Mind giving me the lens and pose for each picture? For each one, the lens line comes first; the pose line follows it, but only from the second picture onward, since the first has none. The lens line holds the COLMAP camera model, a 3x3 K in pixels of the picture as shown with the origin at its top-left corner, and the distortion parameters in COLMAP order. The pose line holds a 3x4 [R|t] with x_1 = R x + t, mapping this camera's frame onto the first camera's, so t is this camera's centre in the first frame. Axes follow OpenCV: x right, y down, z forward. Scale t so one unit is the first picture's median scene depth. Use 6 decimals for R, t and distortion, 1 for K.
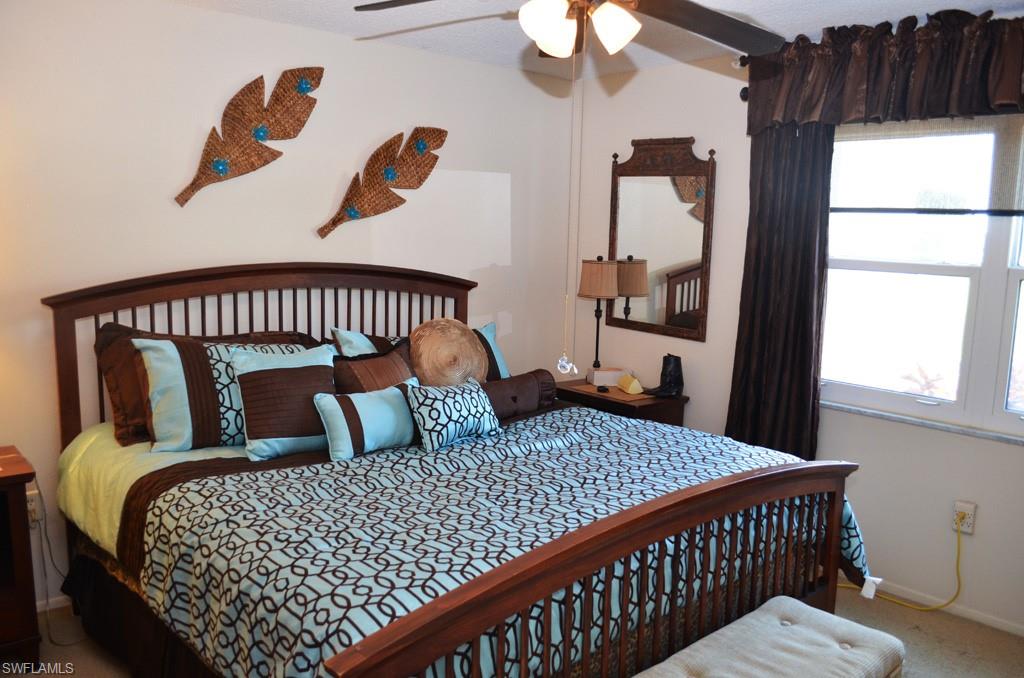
lens RADIAL K [[807.4, 0, 510.9], [0, 807.4, 354.6], [0, 0, 1]] dist [-0.068094, 0.001950]
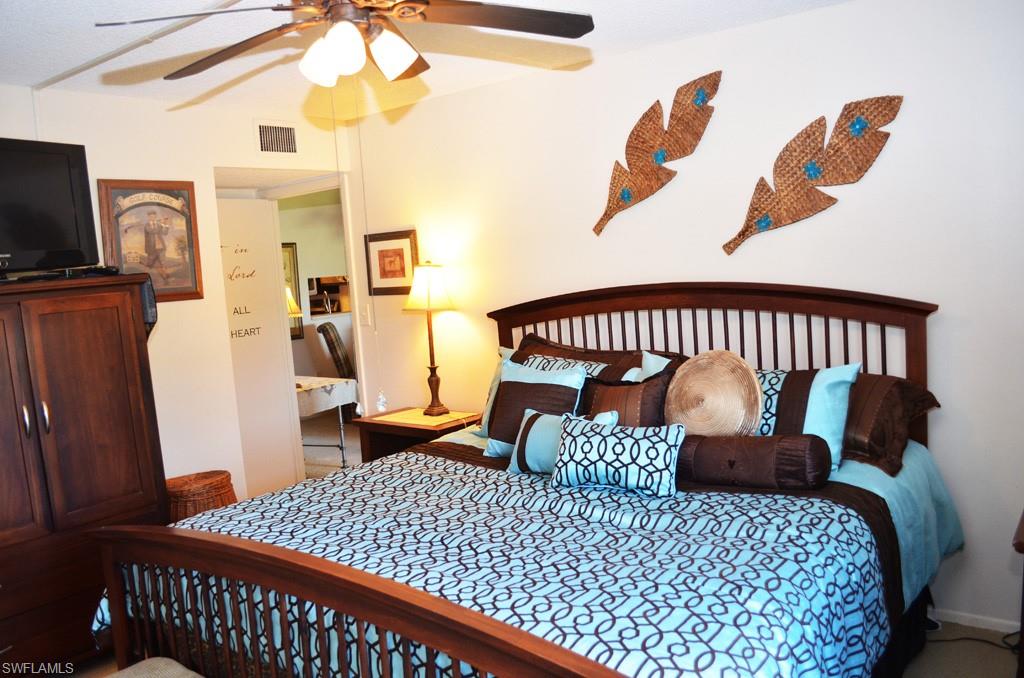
lens RADIAL K [[807.4, 0, 510.9], [0, 807.4, 354.6], [0, 0, 1]] dist [-0.068094, 0.001950]
pose [[0.177793, 0.061489, -0.982145, 0.553289], [-0.093281, 0.994605, 0.045383, -0.044283], [0.979637, 0.083546, 0.182570, 0.529025]]
